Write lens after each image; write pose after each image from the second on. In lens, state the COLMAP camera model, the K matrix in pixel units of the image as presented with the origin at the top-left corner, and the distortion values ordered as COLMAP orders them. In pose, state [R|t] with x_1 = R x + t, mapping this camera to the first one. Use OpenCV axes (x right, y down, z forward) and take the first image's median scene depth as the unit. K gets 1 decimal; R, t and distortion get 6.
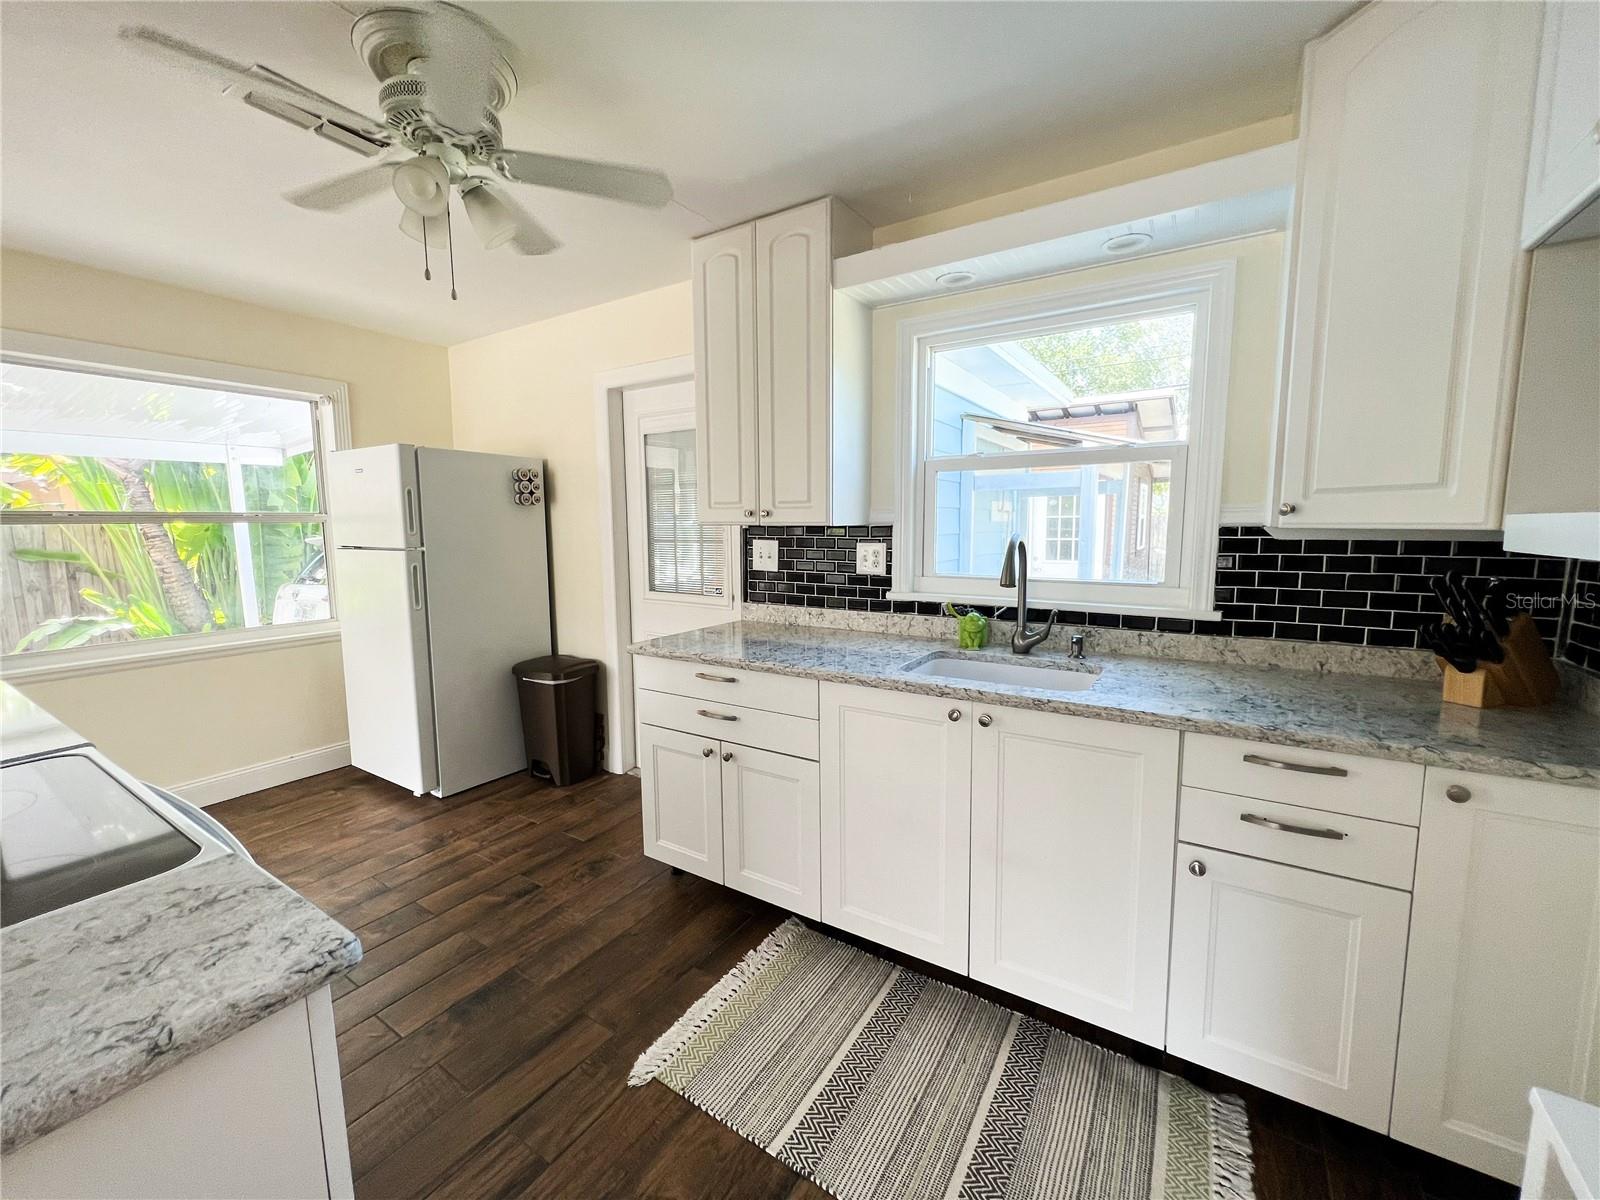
lens RADIAL K [[642.3, 0, 798.6], [0, 642.3, 595.0], [0, 0, 1]] dist [-0.002252, 0.000738]
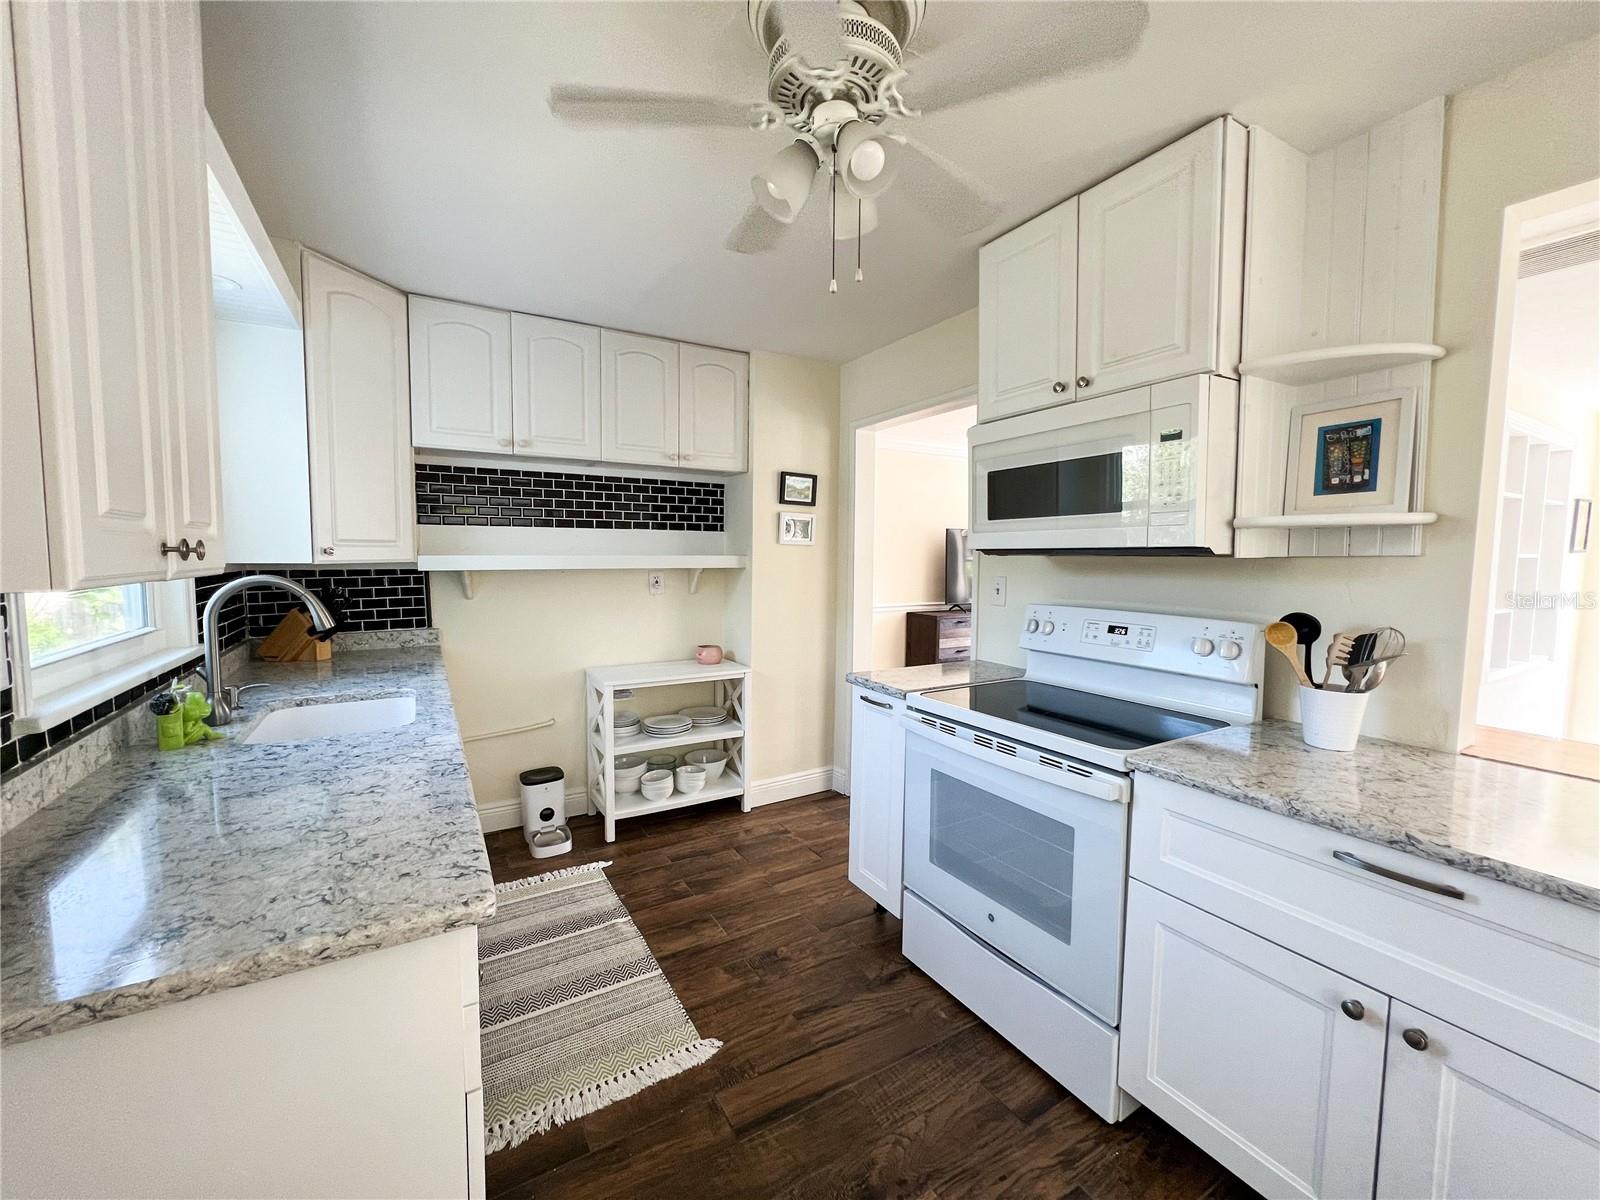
lens RADIAL K [[642.3, 0, 799.8], [0, 642.3, 594.2], [0, 0, 1]] dist [-0.002252, 0.000738]
pose [[-0.890456, -0.033727, 0.453818, -0.928577], [0.049783, 0.984045, 0.170814, -0.243783], [-0.452338, 0.174695, -0.874570, 1.889472]]
